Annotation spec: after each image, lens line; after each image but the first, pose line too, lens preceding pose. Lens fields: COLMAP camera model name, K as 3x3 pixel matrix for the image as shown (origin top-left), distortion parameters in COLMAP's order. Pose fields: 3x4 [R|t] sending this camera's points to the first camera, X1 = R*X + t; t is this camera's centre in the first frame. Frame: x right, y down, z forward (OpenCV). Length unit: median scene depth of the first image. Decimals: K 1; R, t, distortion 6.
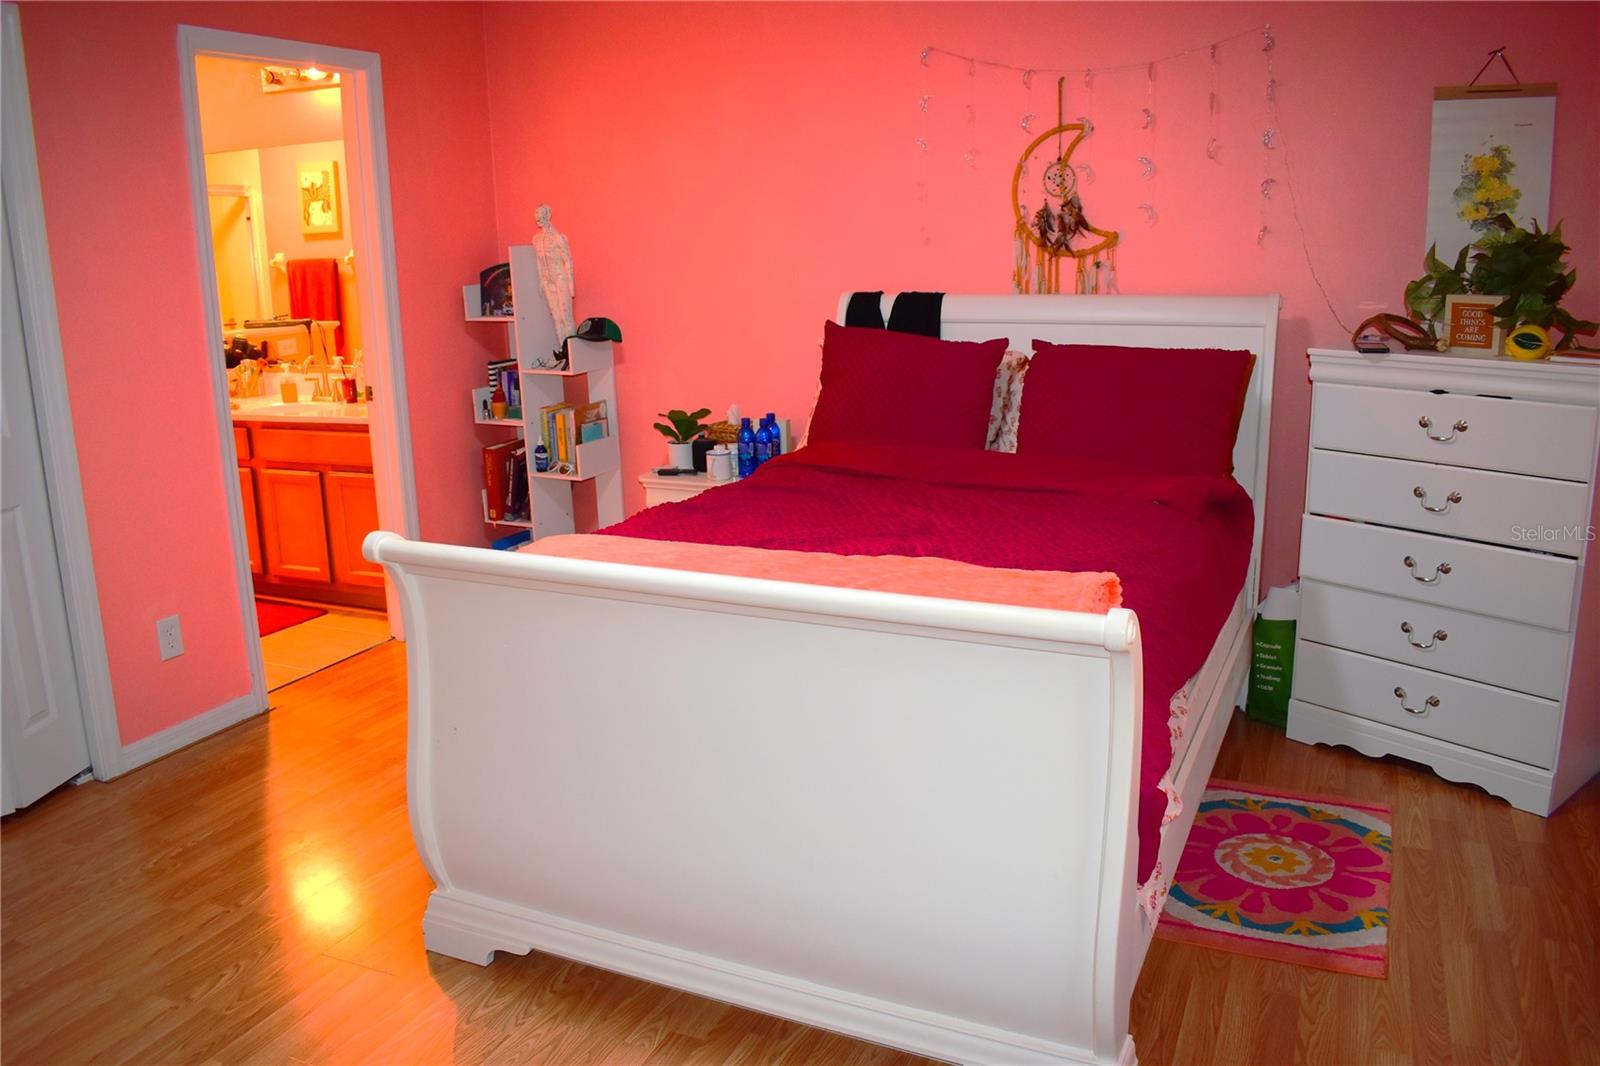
lens RADIAL K [[1273.6, 0, 804.9], [0, 1273.6, 523.3], [0, 0, 1]] dist [-0.066775, -0.007771]
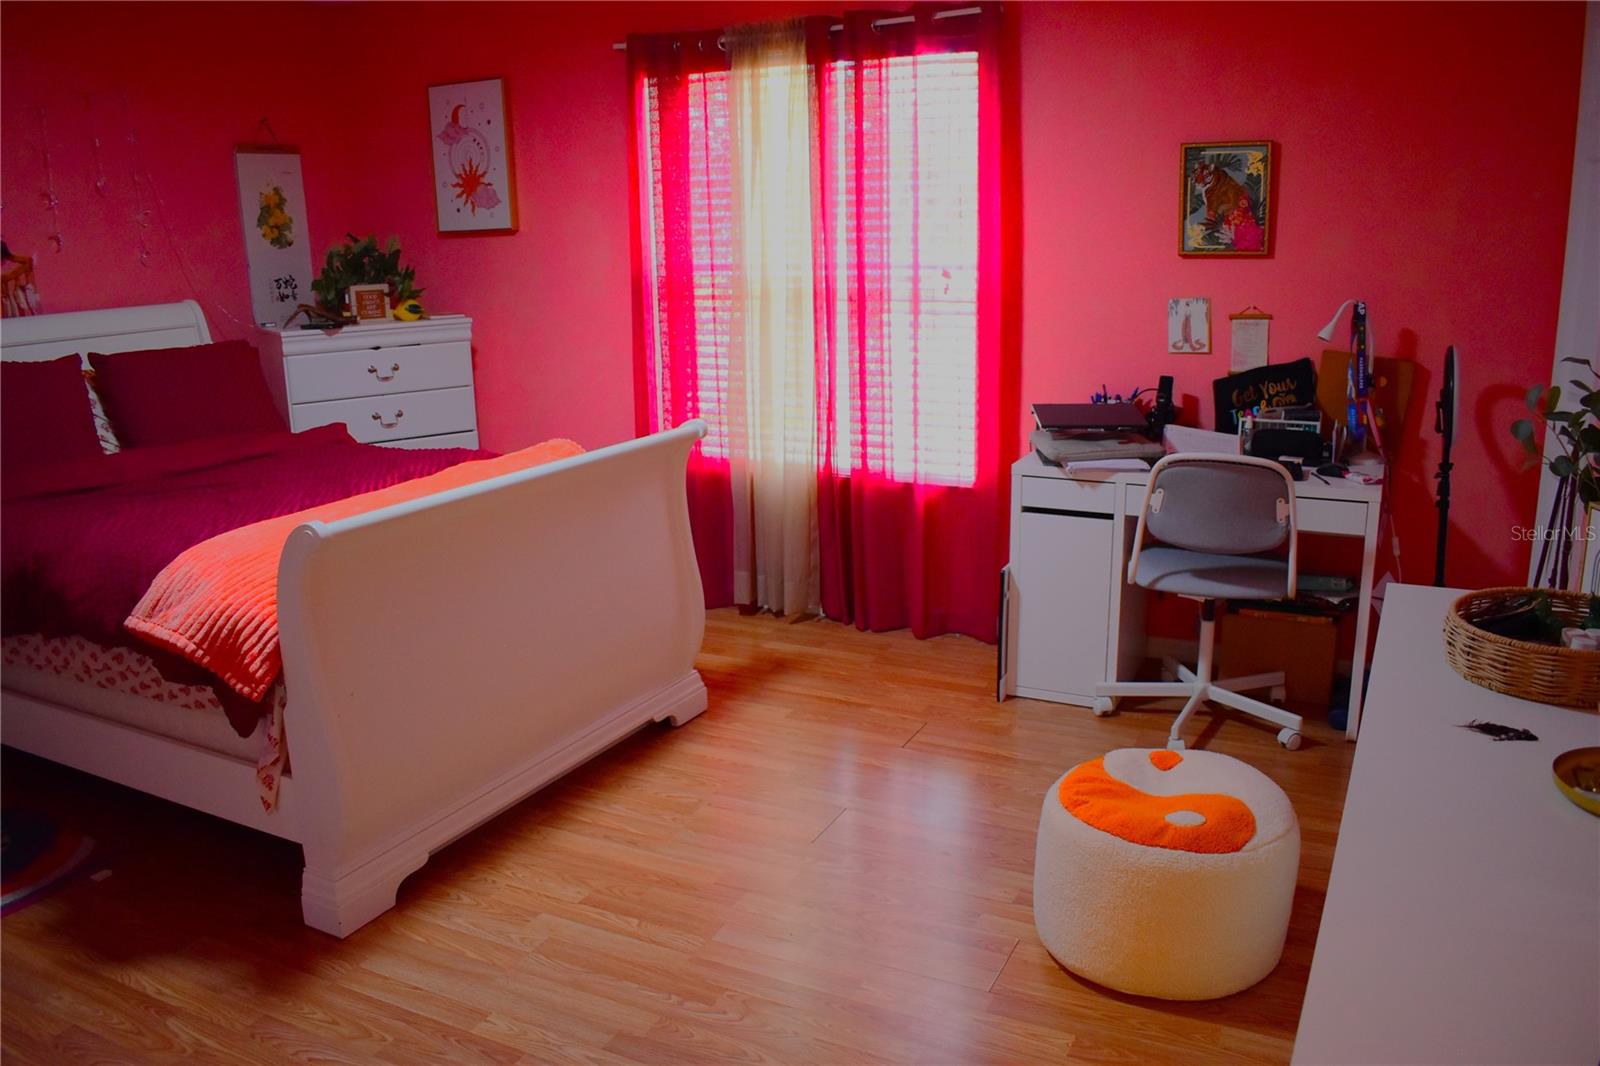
lens RADIAL K [[1273.6, 0, 801.8], [0, 1273.6, 539.5], [0, 0, 1]] dist [-0.066775, -0.007771]
pose [[0.052172, -0.228294, 0.972193, -0.928616], [0.240858, 0.947656, 0.209607, -0.073735], [-0.969157, 0.223225, 0.104428, 0.347643]]
